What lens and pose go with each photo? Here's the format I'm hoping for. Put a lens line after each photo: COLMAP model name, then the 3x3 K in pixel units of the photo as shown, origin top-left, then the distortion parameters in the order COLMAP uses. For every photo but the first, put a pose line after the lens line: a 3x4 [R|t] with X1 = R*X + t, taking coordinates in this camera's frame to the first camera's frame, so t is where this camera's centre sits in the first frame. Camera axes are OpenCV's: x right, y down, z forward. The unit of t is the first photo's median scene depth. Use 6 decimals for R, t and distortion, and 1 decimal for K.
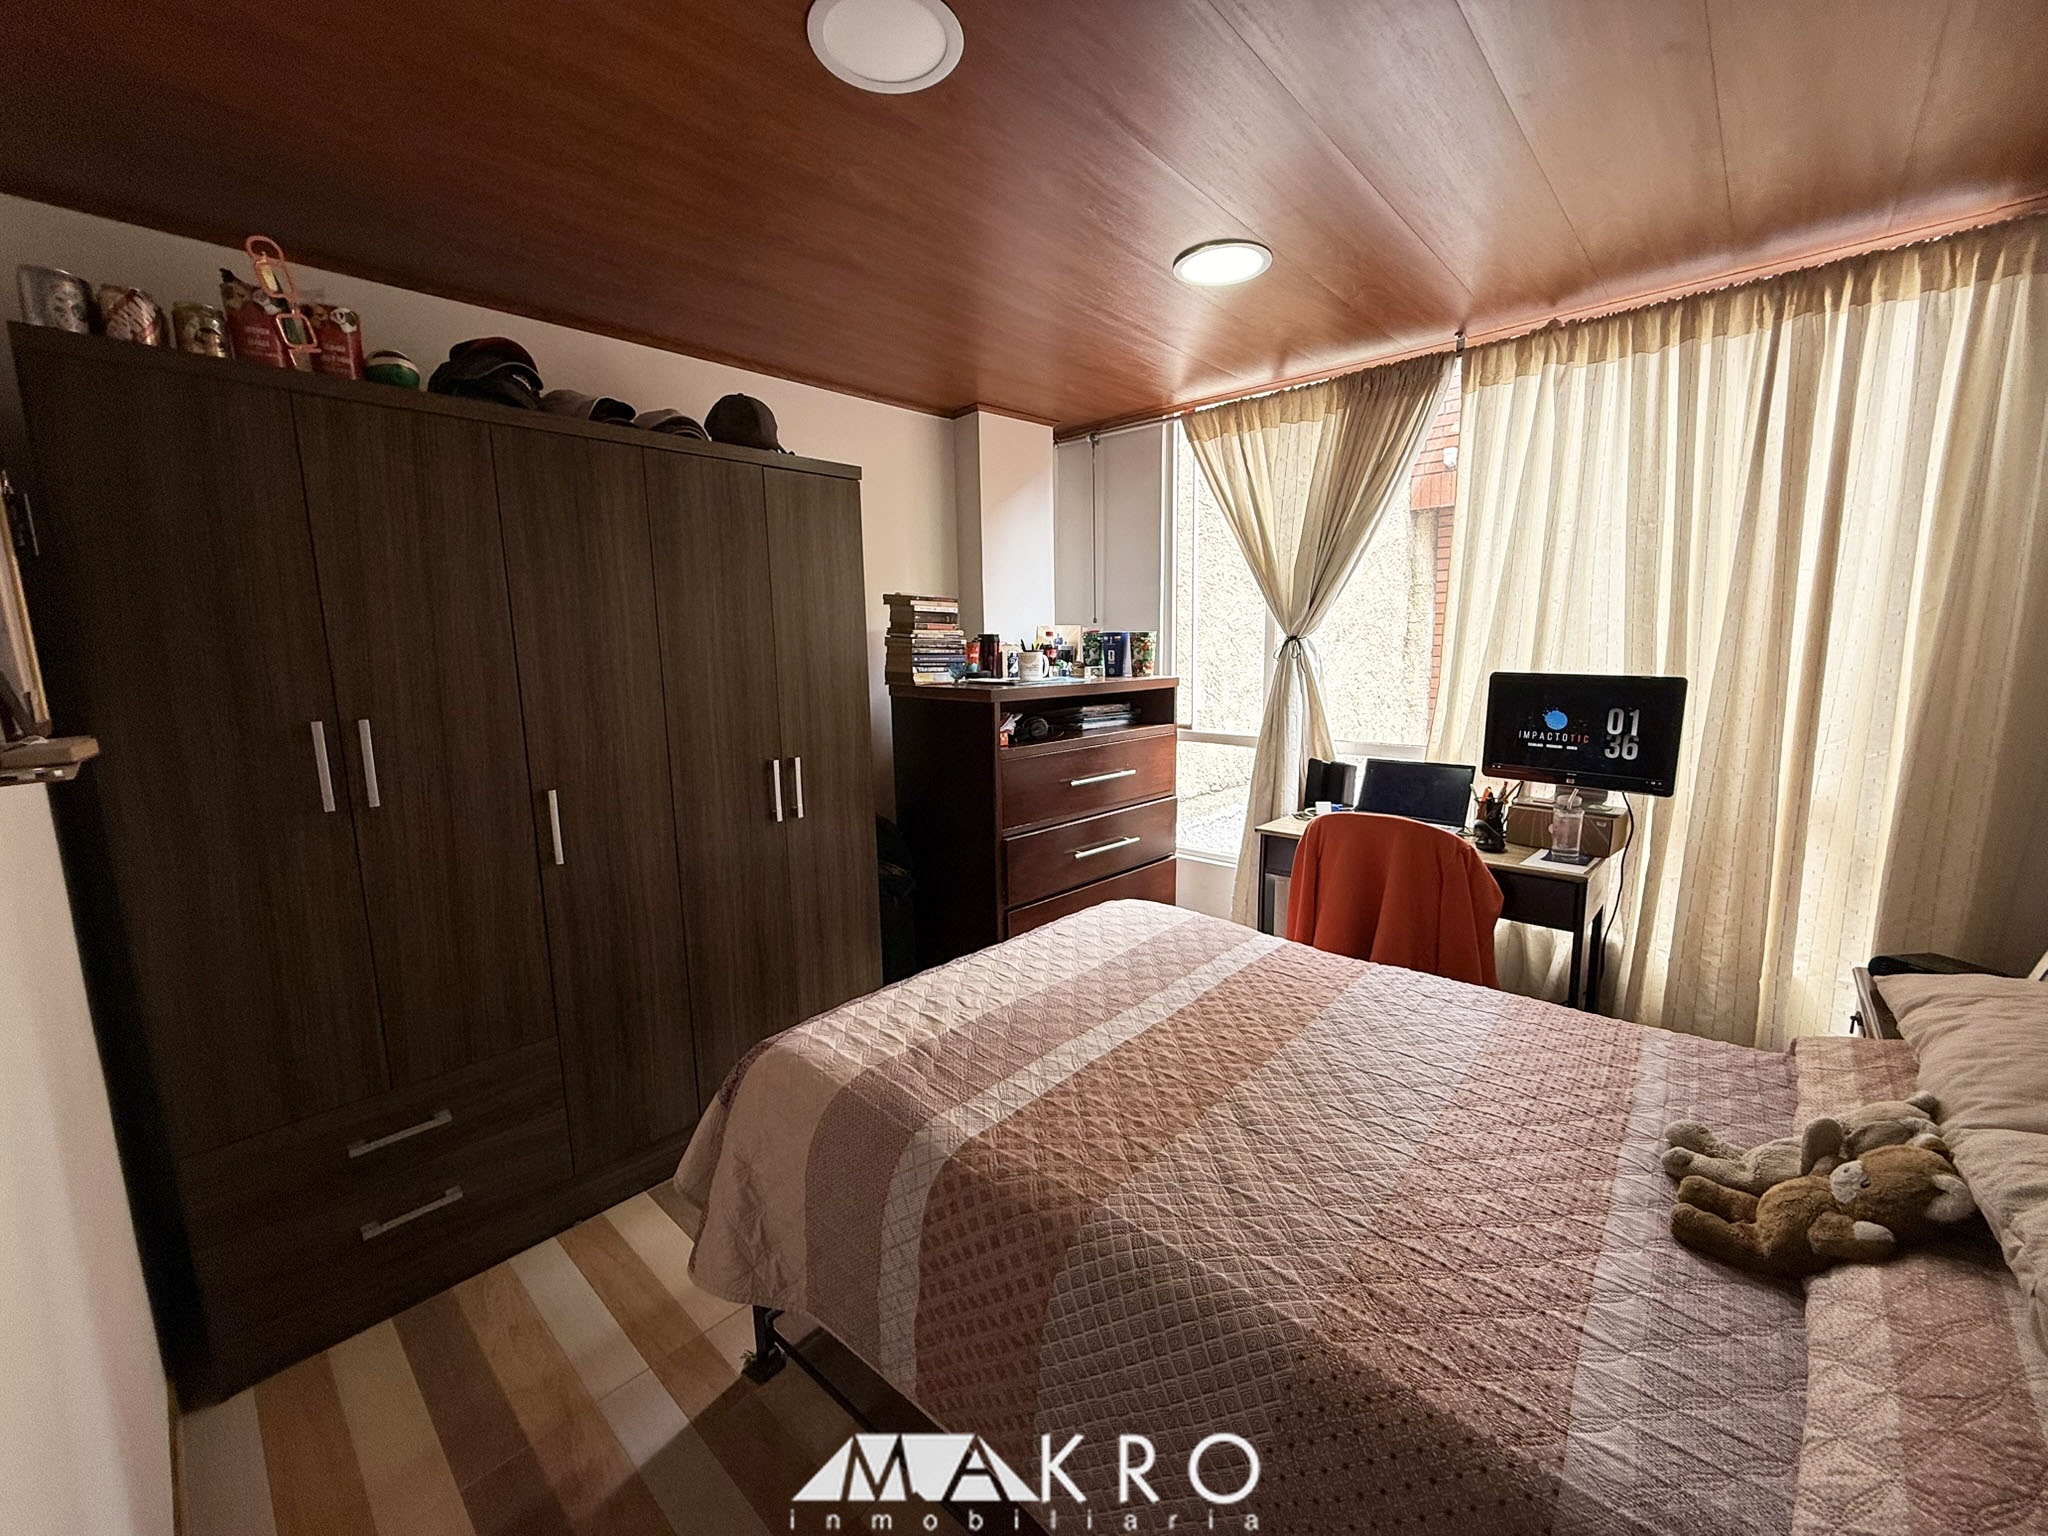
lens RADIAL K [[814.1, 0, 1015.4], [0, 814.1, 769.8], [0, 0, 1]] dist [-0.001253, -0.000170]
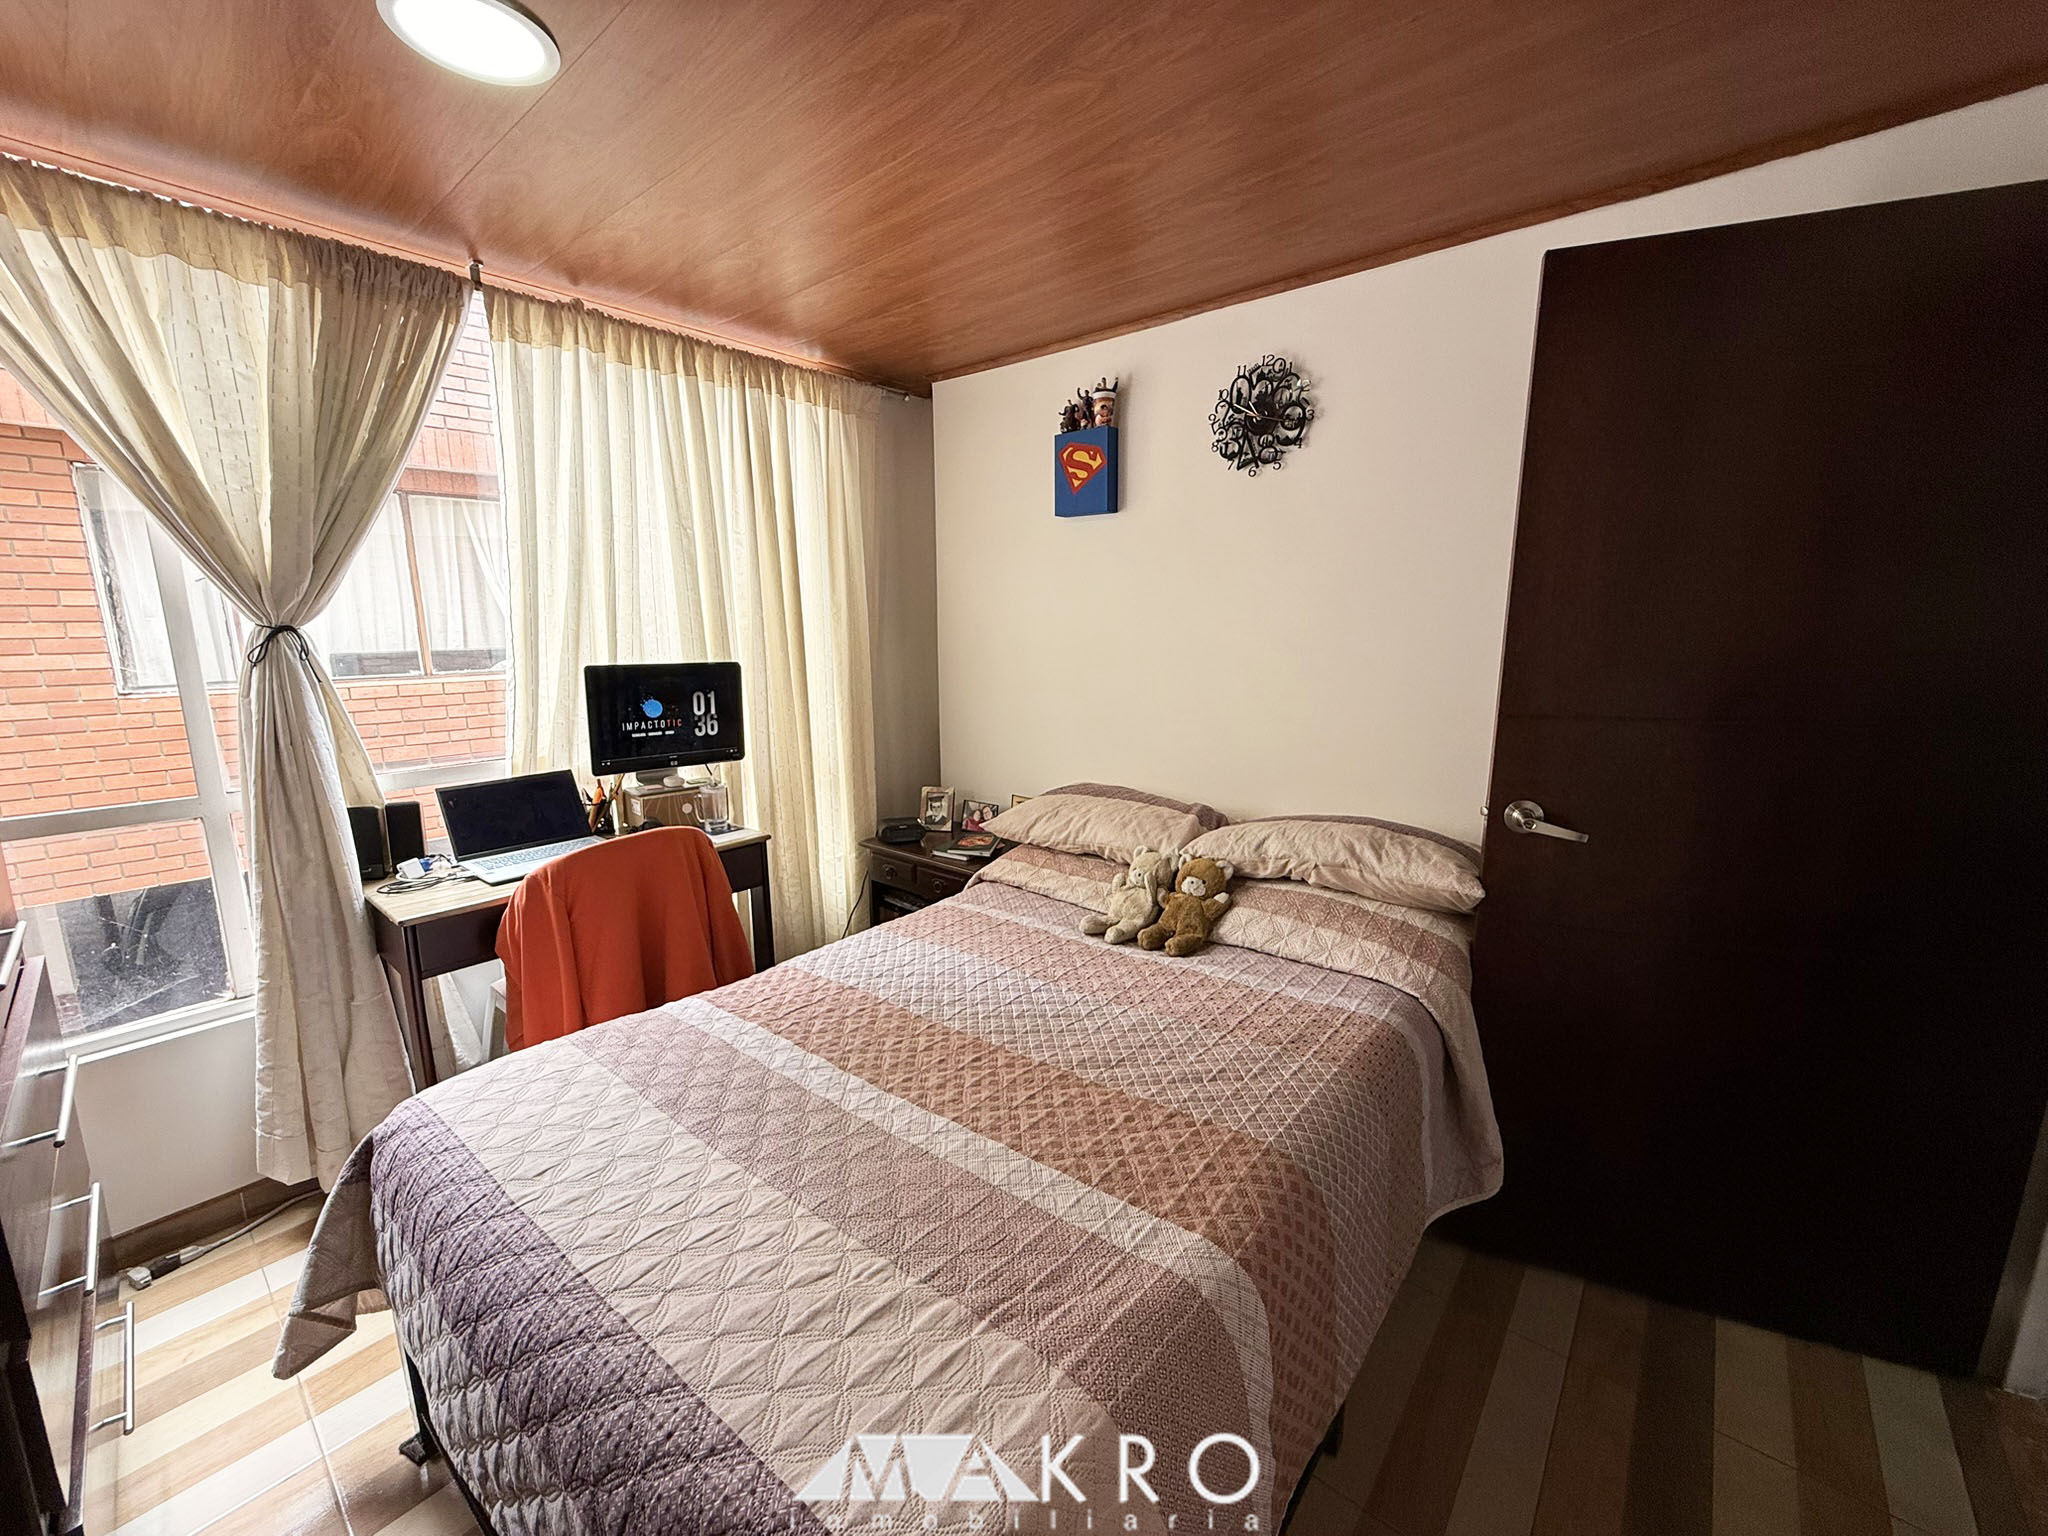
lens RADIAL K [[814.1, 0, 1021.6], [0, 814.1, 771.4], [0, 0, 1]] dist [-0.001253, -0.000170]
pose [[-0.045911, -0.171921, 0.984040, -0.419047], [0.157553, 0.971504, 0.177081, -0.098633], [-0.986443, 0.163169, -0.017516, 0.600638]]
